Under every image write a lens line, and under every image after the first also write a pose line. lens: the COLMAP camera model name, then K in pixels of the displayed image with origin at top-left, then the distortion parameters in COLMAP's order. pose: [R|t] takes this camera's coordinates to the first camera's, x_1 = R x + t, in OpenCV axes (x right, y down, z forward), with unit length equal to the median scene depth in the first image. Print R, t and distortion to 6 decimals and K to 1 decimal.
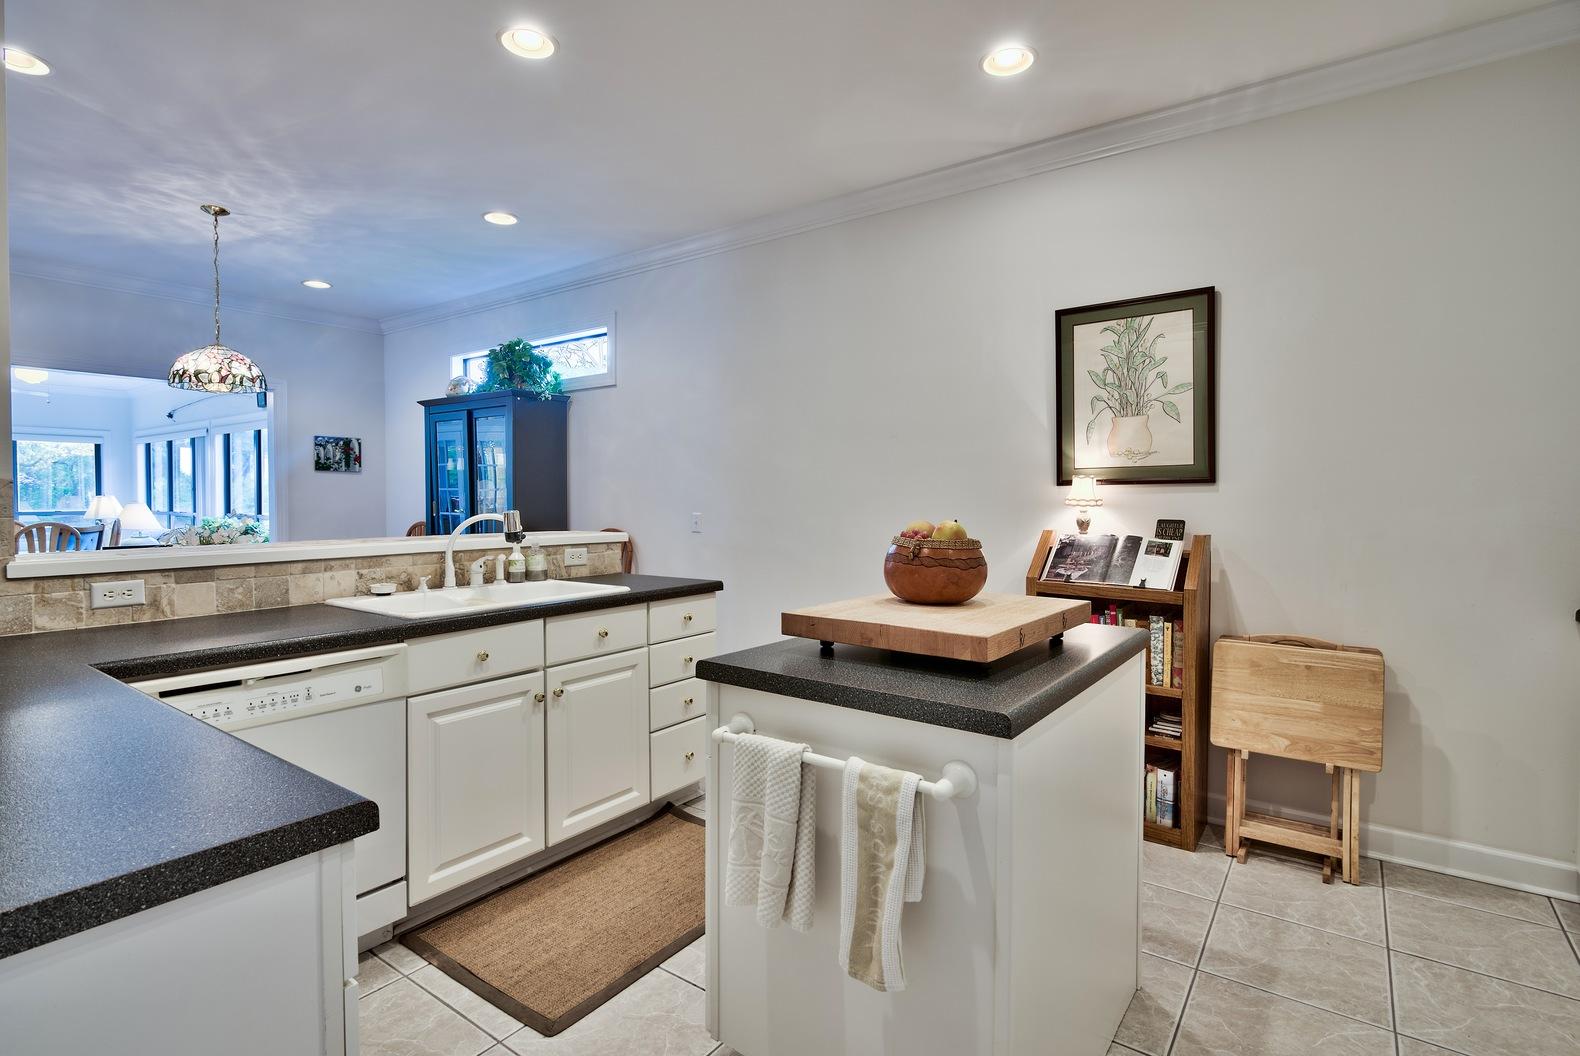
lens RADIAL K [[781.8, 0, 775.0], [0, 781.8, 504.5], [0, 0, 1]] dist [-0.002902, 0.001154]
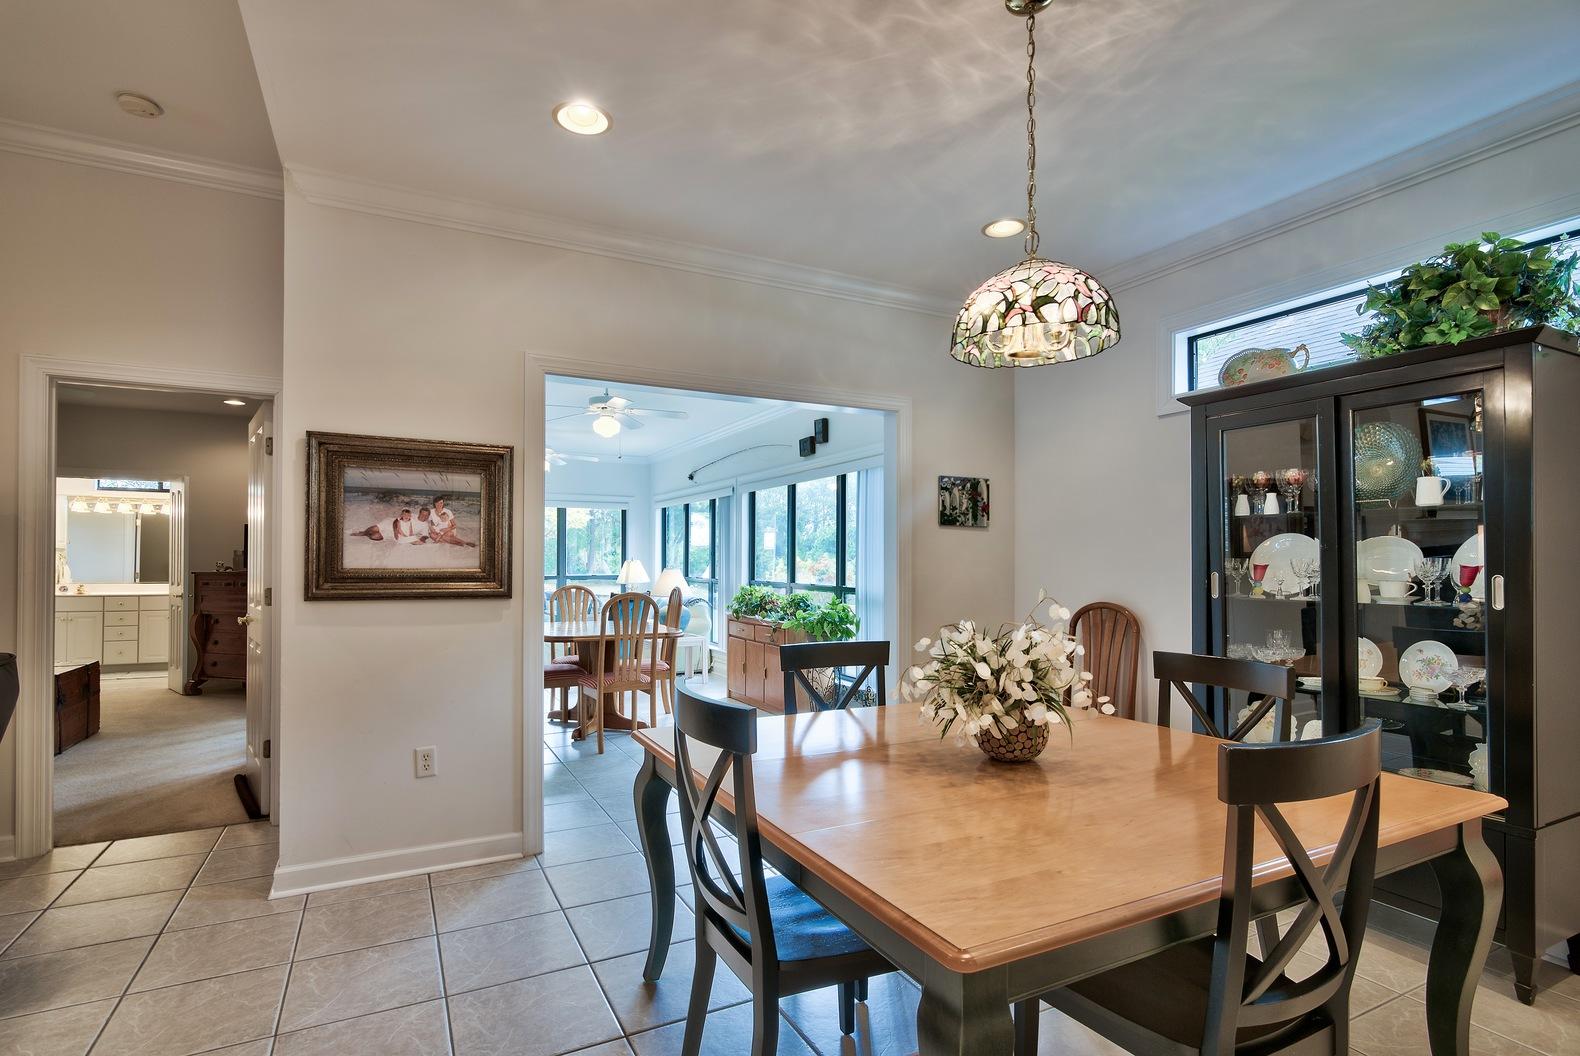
lens RADIAL K [[781.8, 0, 768.0], [0, 781.8, 554.9], [0, 0, 1]] dist [-0.002902, 0.001154]
pose [[0.892952, -0.001846, -0.450147, -0.742681], [-0.007771, 0.999779, -0.019516, -0.004128], [0.450084, 0.020925, 0.892741, 0.554125]]
